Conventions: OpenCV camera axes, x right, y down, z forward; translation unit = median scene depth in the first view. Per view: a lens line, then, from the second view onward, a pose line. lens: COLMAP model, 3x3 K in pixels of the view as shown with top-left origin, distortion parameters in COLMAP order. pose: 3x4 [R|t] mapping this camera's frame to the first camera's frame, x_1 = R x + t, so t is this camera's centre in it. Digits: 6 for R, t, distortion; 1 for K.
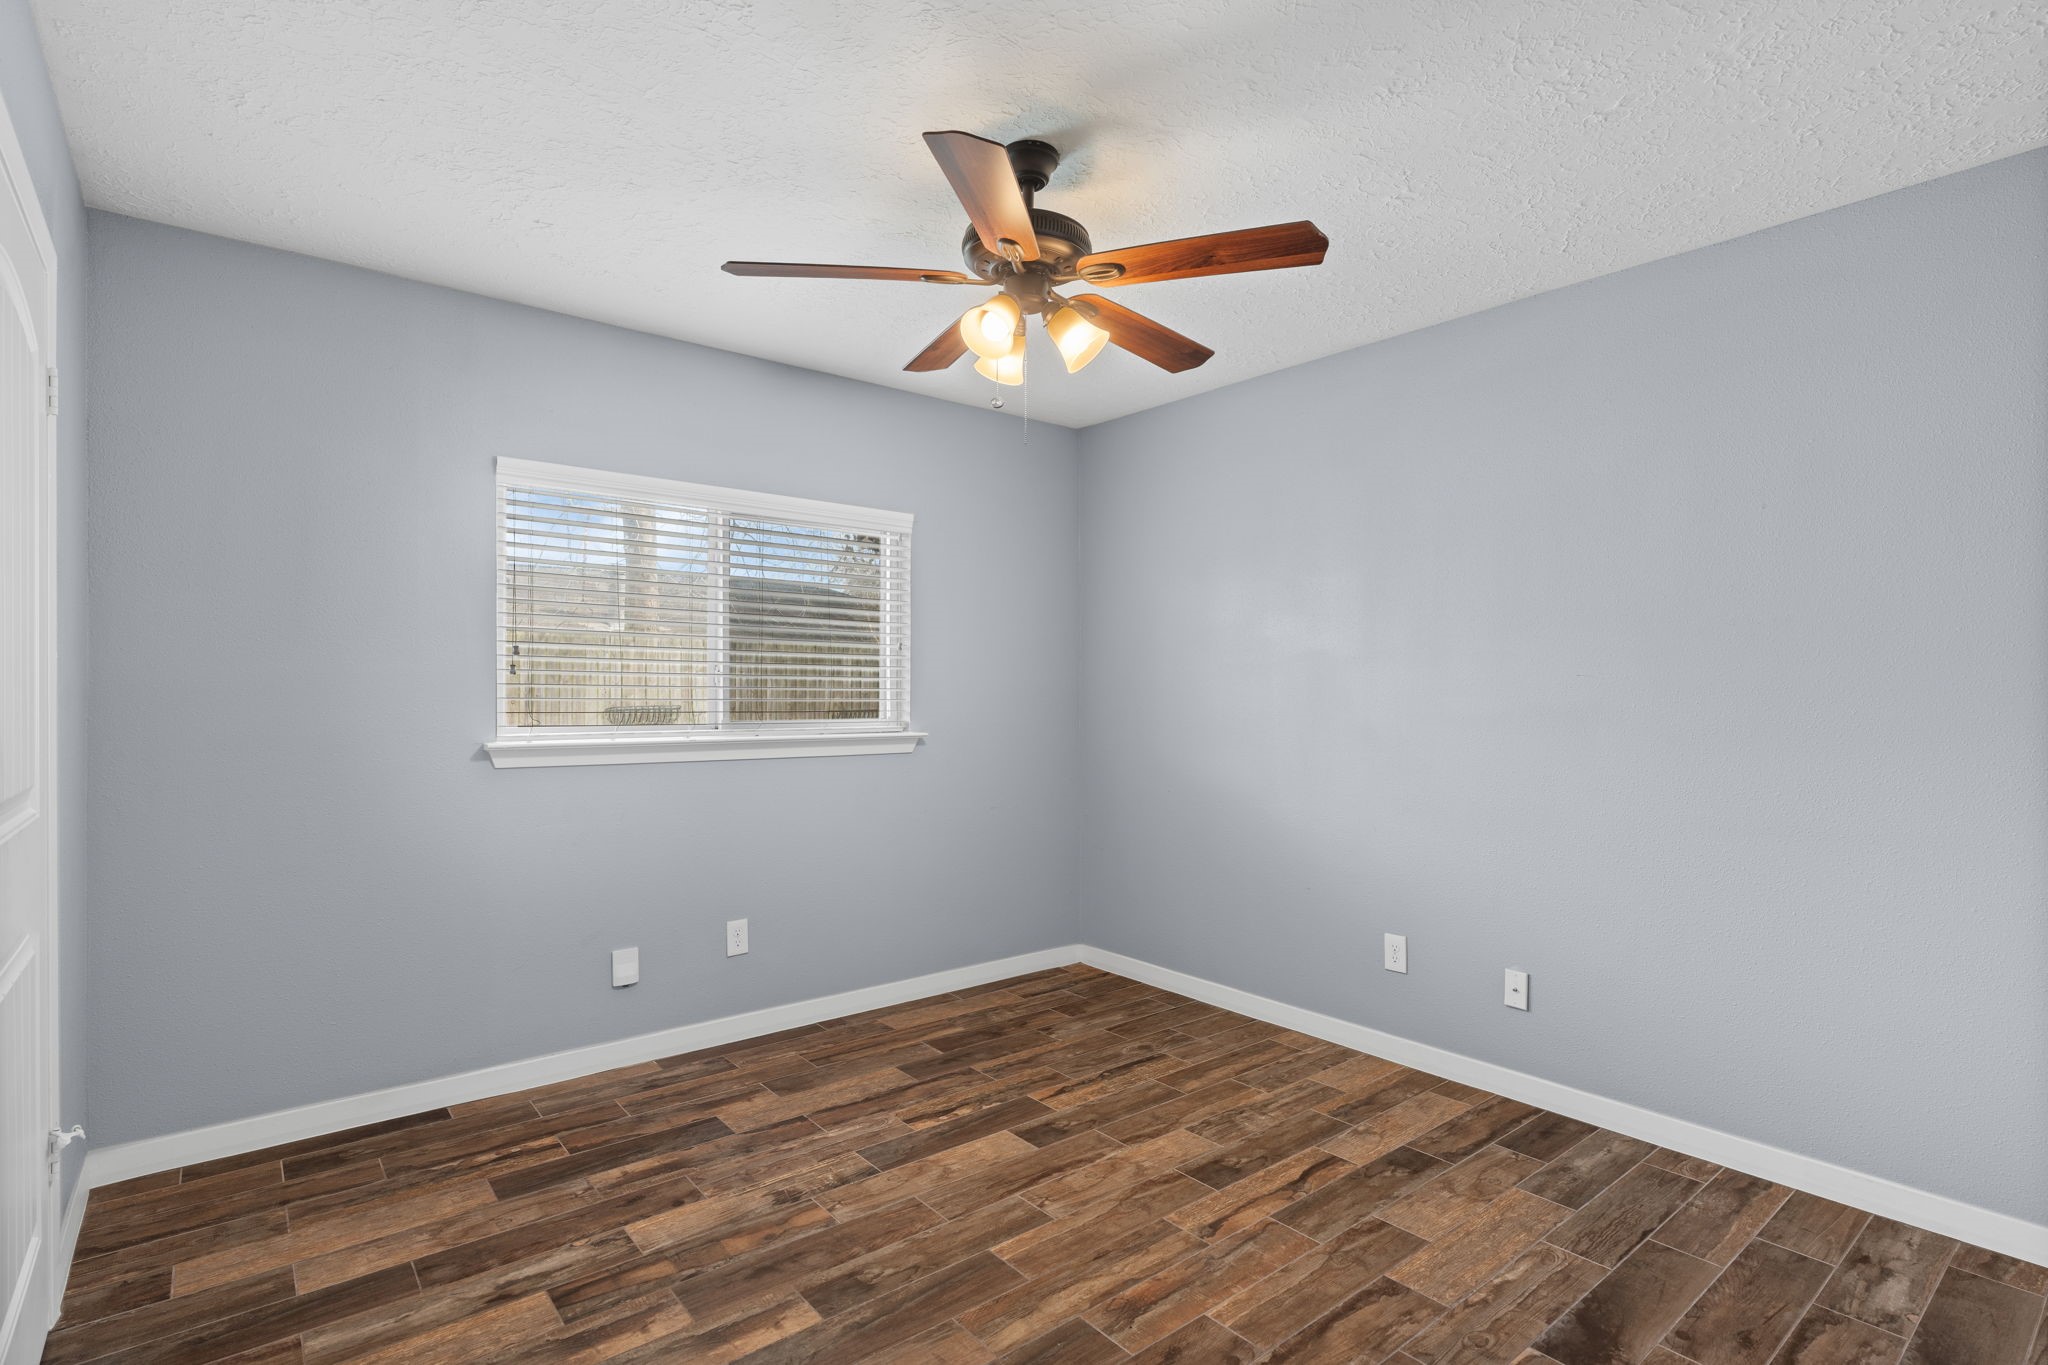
lens RADIAL K [[994.1, 0, 1020.7], [0, 994.1, 684.4], [0, 0, 1]] dist [0.000014, 0.000027]
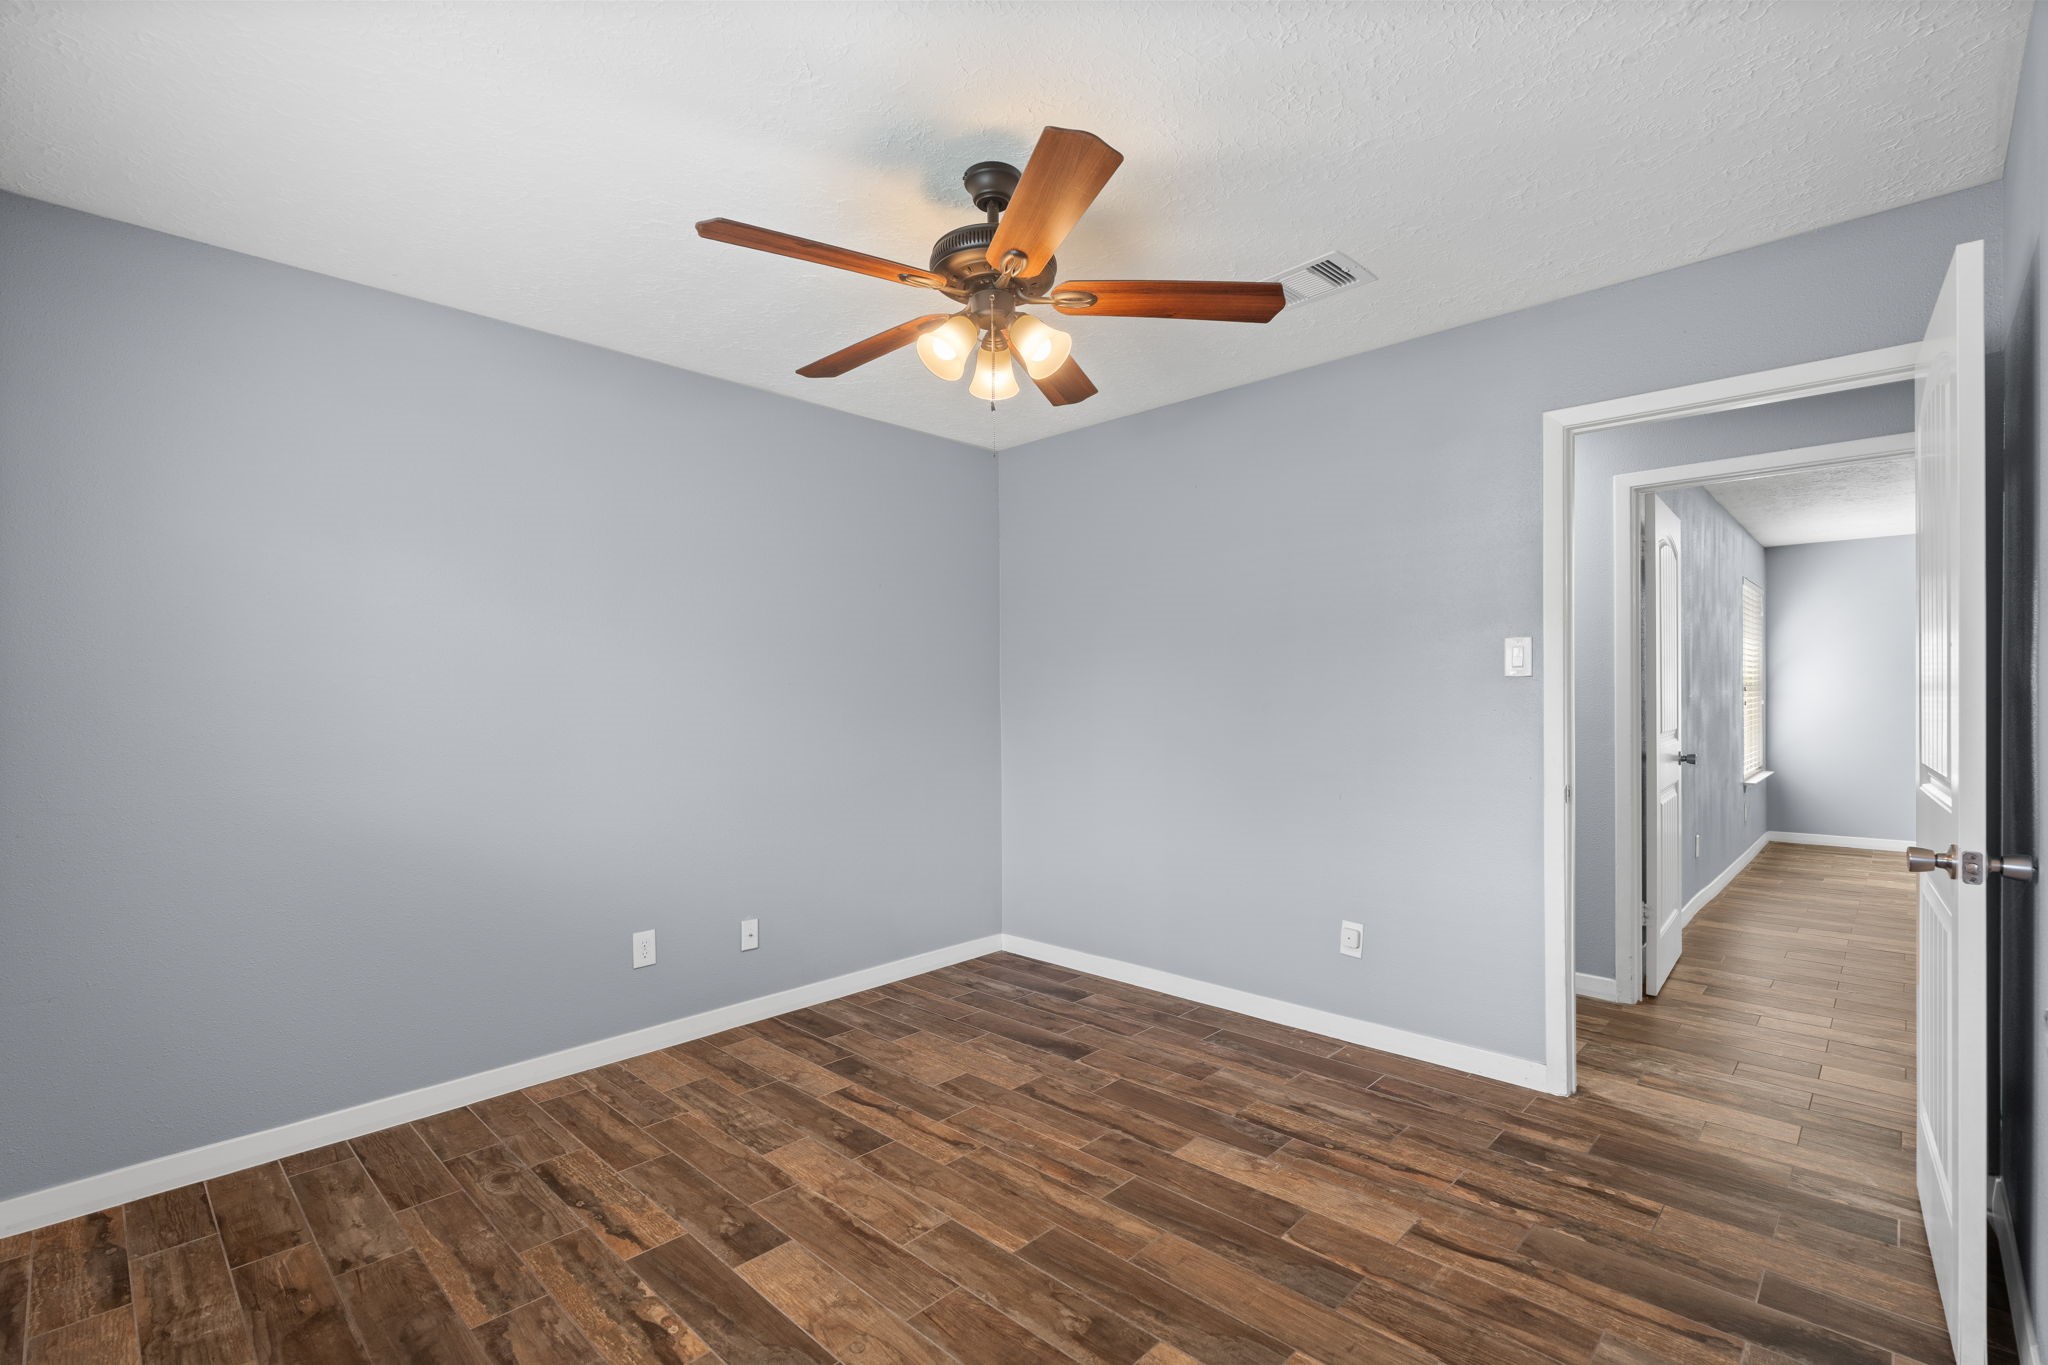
lens RADIAL K [[920.7, 0, 1020.0], [0, 920.7, 690.4], [0, 0, 1]] dist [-0.002349, 0.000096]
pose [[-0.119657, 0.003943, 0.992807, -0.801363], [0.000901, 0.999992, -0.003863, 0.005348], [-0.992815, 0.000433, -0.119659, 0.926695]]
